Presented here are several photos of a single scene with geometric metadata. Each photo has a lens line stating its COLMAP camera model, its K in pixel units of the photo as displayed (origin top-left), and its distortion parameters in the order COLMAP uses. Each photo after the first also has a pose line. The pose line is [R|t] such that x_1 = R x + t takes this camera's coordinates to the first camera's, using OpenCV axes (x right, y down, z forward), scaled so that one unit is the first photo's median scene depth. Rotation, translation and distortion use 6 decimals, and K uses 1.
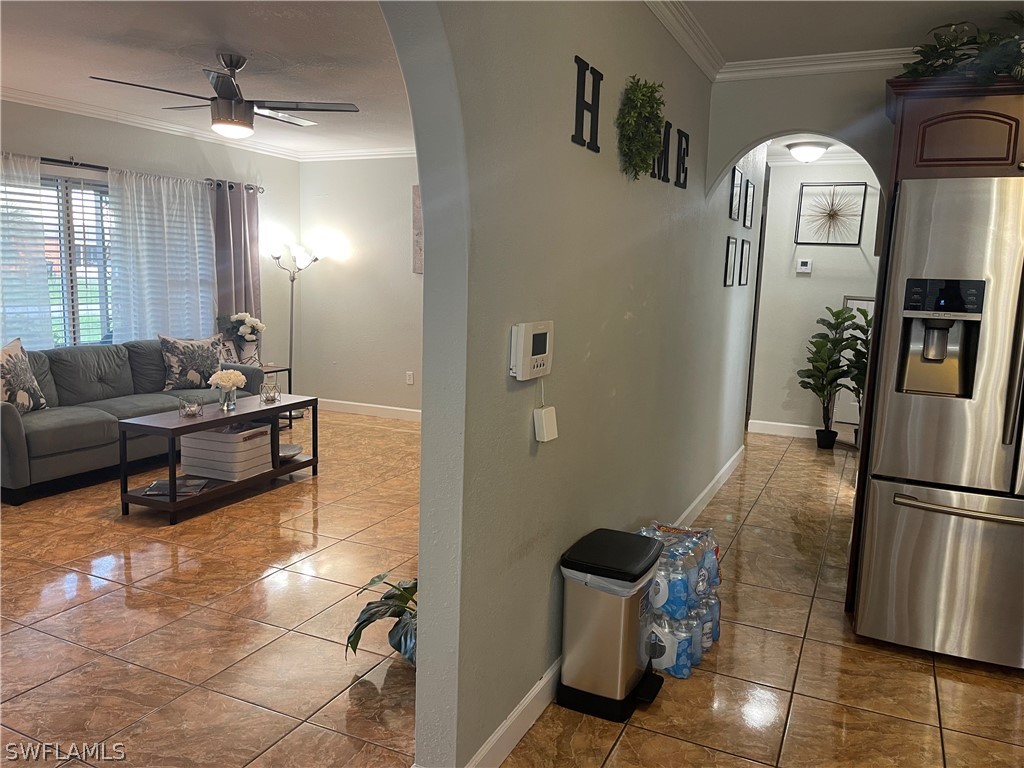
lens RADIAL K [[770.5, 0, 515.5], [0, 770.5, 382.5], [0, 0, 1]] dist [0.099007, -0.114687]
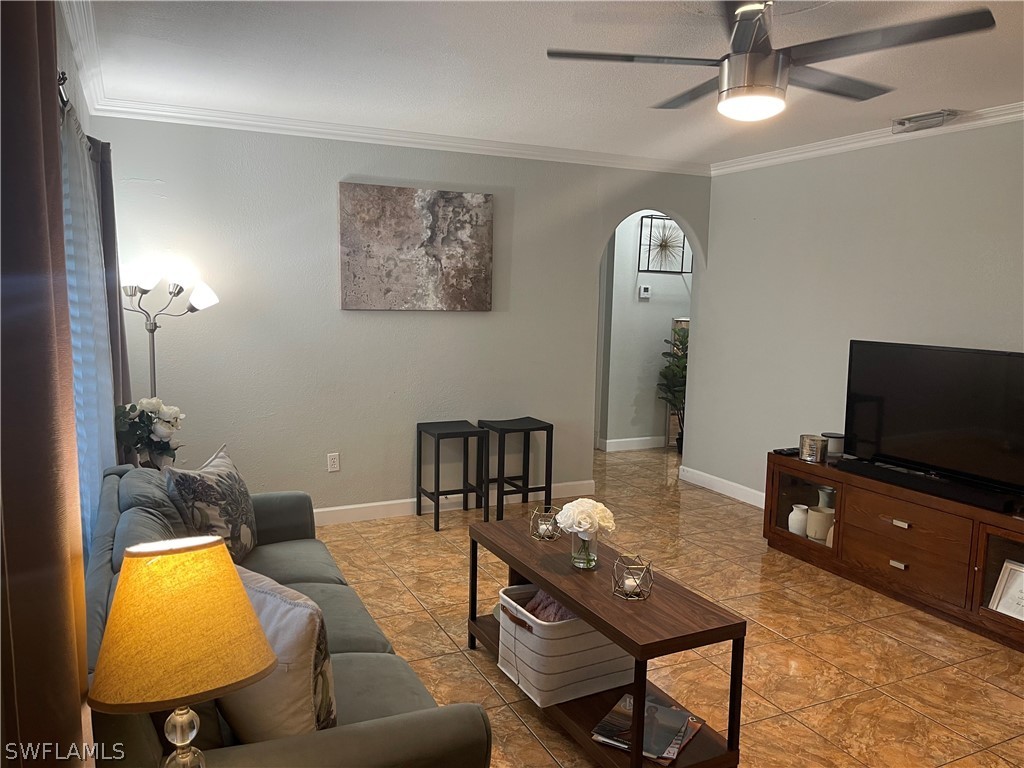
lens RADIAL K [[777.0, 0, 509.2], [0, 777.0, 396.3], [0, 0, 1]] dist [0.046622, -0.046134]
pose [[0.631925, -0.121038, 0.765519, -0.725881], [0.107305, 0.991881, 0.068250, -0.122127], [-0.767565, 0.039015, 0.639783, 0.567389]]
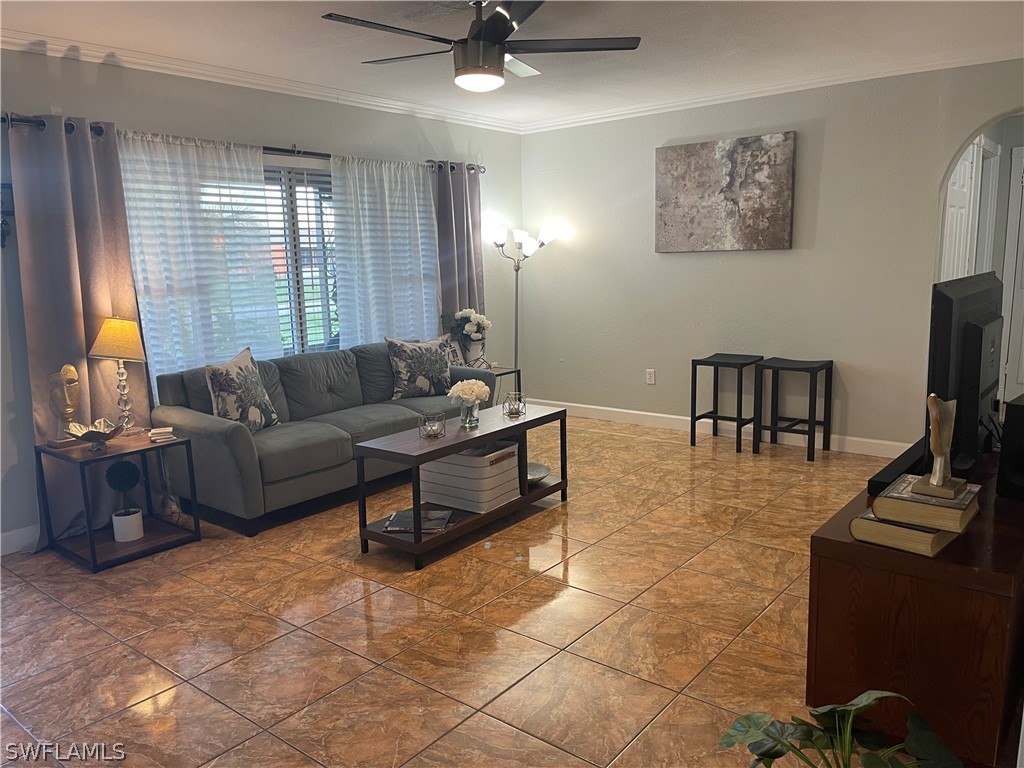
lens RADIAL K [[770.5, 0, 515.5], [0, 770.5, 382.5], [0, 0, 1]] dist [0.099007, -0.114687]
pose [[0.973294, -0.016128, -0.228993, -0.113171], [0.021116, 0.999590, 0.019347, -0.024611], [0.228587, -0.023666, 0.973236, 0.175154]]
